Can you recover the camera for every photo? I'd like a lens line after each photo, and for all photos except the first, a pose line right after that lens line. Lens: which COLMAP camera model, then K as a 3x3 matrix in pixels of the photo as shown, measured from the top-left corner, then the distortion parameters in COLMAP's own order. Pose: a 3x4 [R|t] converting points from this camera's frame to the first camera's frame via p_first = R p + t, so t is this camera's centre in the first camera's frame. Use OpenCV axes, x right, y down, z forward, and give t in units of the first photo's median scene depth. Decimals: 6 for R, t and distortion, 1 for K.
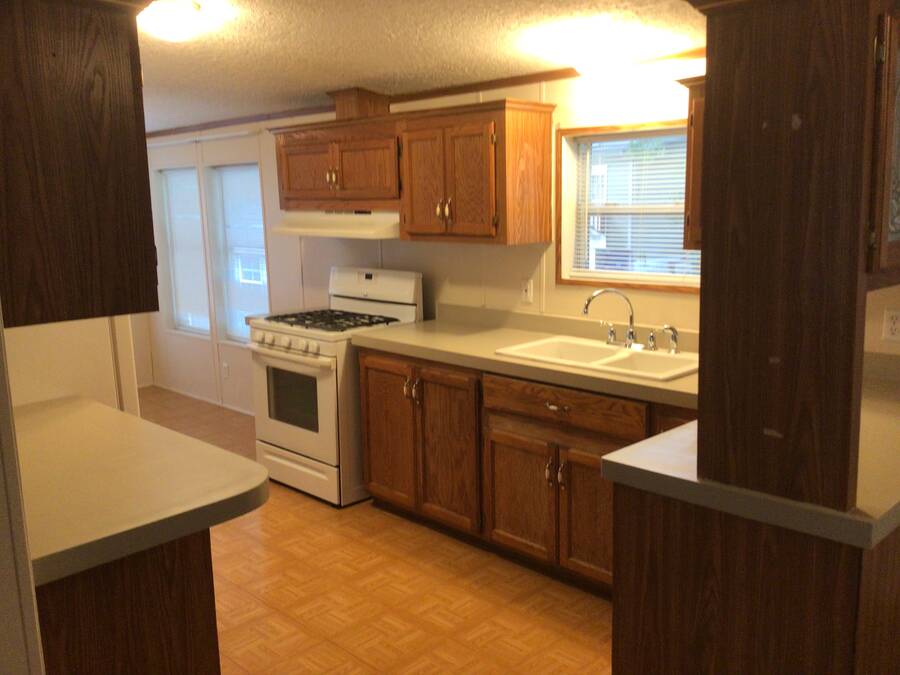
lens RADIAL K [[818.2, 0, 450.0], [0, 818.2, 337.5], [0, 0, 1]] dist [0.163907, 0.001191]
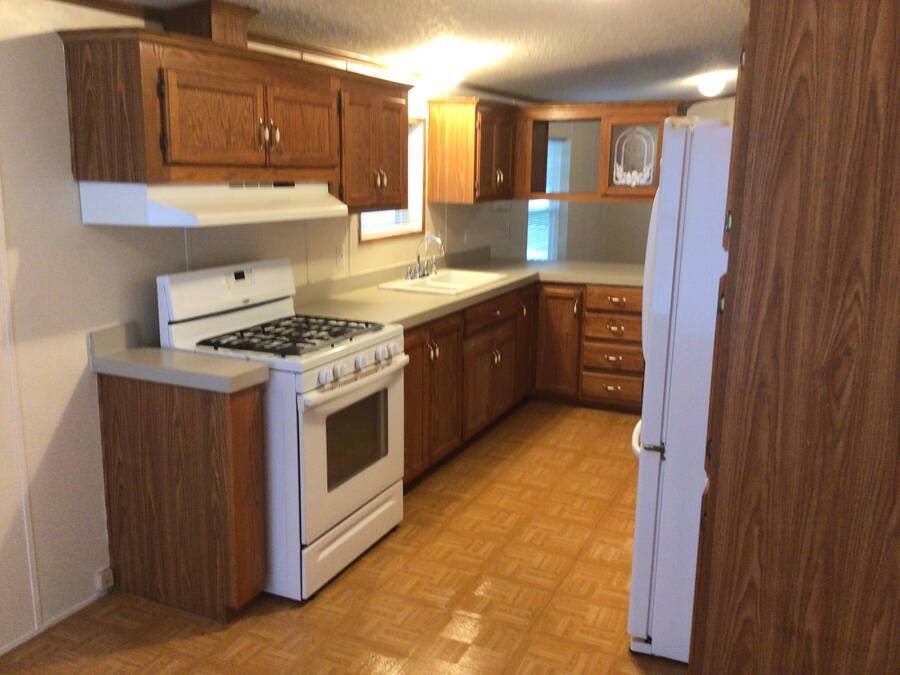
lens RADIAL K [[818.2, 0, 450.0], [0, 818.2, 337.5], [0, 0, 1]] dist [0.163907, 0.001191]
pose [[-0.350190, -0.176732, 0.919855, -0.918703], [0.156943, 0.957085, 0.243633, -0.186487], [-0.923437, 0.229683, -0.307425, 1.172089]]
